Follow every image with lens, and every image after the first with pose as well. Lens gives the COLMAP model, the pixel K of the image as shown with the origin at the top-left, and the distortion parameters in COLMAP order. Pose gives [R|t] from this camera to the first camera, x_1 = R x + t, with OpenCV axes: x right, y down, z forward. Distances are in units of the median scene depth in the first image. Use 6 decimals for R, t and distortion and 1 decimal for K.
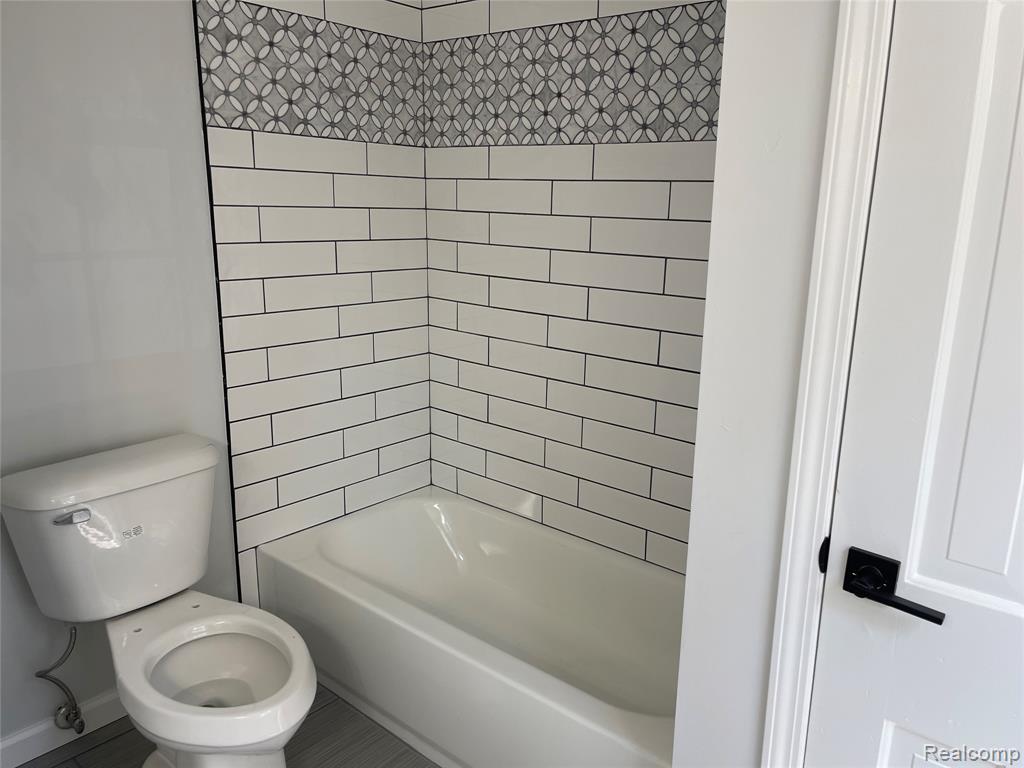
lens RADIAL K [[774.5, 0, 556.6], [0, 774.5, 389.1], [0, 0, 1]] dist [0.042371, -0.058641]
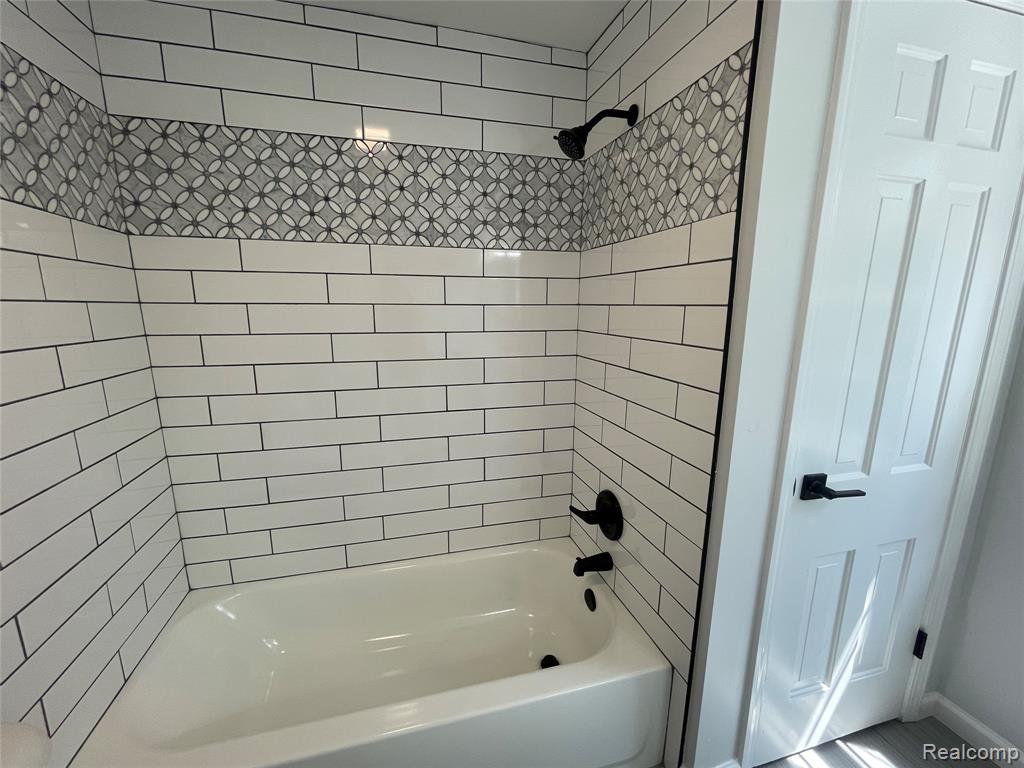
lens RADIAL K [[418.5, 0, 505.7], [0, 418.5, 389.6], [0, 0, 1]] dist [-0.006583, 0.004457]
pose [[0.600903, -0.179728, 0.778854, -0.355115], [0.203773, 0.976643, 0.068154, -0.092299], [-0.772912, 0.117756, 0.623491, 0.440040]]
